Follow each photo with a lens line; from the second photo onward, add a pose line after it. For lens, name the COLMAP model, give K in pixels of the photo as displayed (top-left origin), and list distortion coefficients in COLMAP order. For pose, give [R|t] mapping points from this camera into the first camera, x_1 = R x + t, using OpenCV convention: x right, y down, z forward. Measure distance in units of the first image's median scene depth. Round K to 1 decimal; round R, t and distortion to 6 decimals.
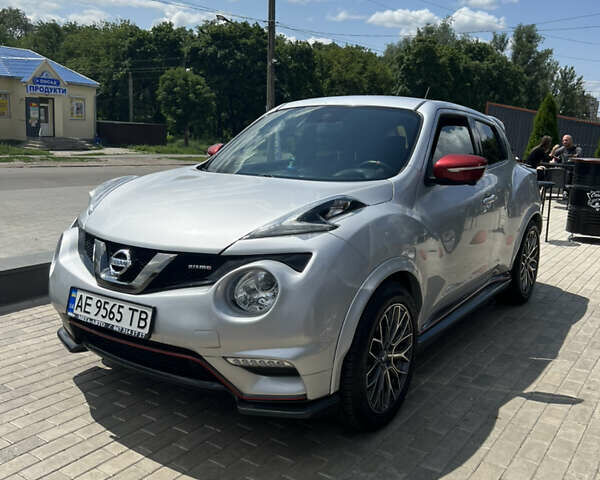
lens RADIAL K [[603.8, 0, 300.1], [0, 603.8, 246.4], [0, 0, 1]] dist [0.075208, -0.138303]
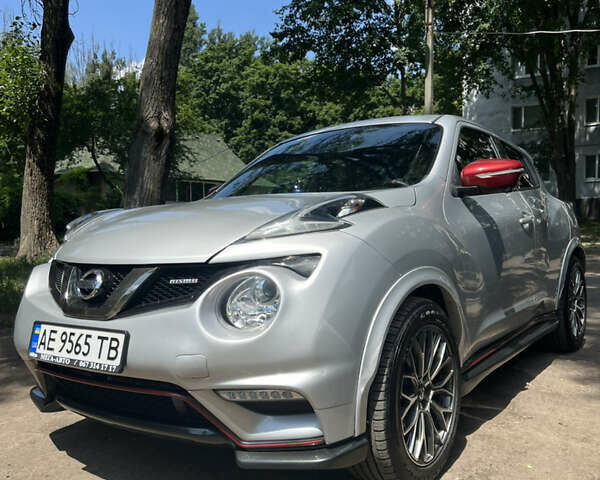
lens RADIAL K [[603.8, 0, 300.1], [0, 603.8, 246.4], [0, 0, 1]] dist [0.075208, -0.138303]
pose [[0.997803, -0.056189, -0.035105, 0.020761], [0.050104, 0.986634, -0.155061, 0.120329], [0.043348, 0.152961, 0.987281, 0.194144]]
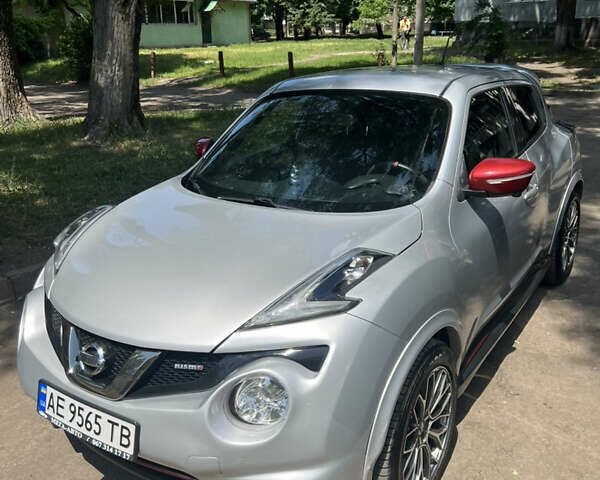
lens RADIAL K [[603.8, 0, 300.1], [0, 603.8, 246.4], [0, 0, 1]] dist [0.075208, -0.138303]
pose [[0.997590, -0.064543, -0.025455, 0.011356], [0.067700, 0.985818, 0.153559, -0.232294], [0.015183, -0.154913, 0.987811, 0.229968]]
